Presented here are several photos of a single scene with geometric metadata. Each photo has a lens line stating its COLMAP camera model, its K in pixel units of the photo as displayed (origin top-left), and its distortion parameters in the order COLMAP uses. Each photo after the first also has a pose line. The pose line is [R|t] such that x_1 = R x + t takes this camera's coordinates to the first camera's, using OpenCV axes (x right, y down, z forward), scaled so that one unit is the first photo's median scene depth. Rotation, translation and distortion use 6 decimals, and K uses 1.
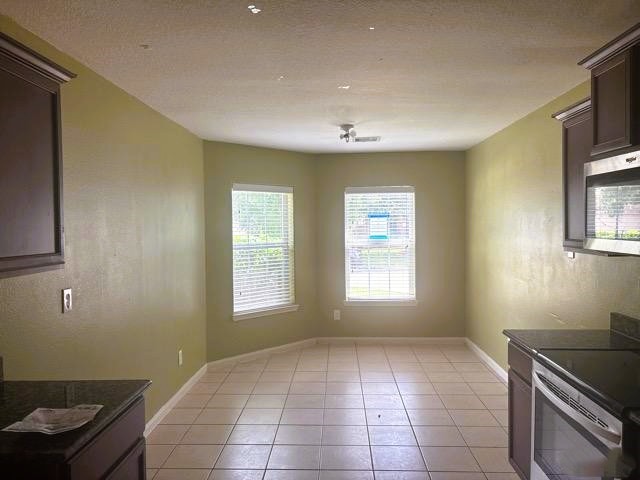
lens RADIAL K [[482.4, 0, 318.0], [0, 482.4, 239.3], [0, 0, 1]] dist [0.040926, -0.044150]
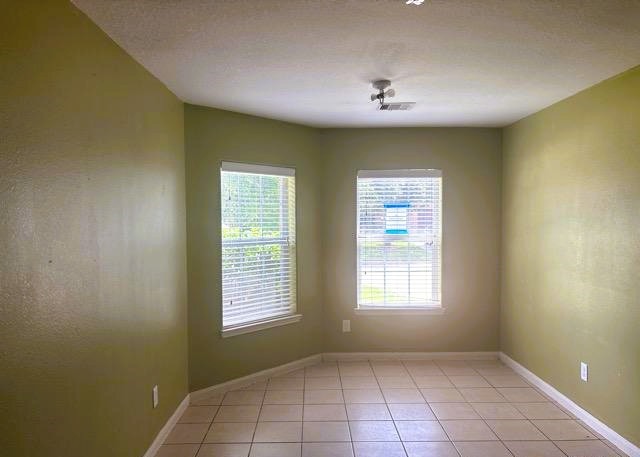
lens RADIAL K [[494.1, 0, 318.4], [0, 494.1, 240.9], [0, 0, 1]] dist [0.003681, 0.002523]
pose [[0.998690, 0.003008, 0.051085, -0.054324], [-0.003895, 0.999843, 0.017272, -0.002469], [-0.051025, -0.017448, 0.998545, 0.173357]]
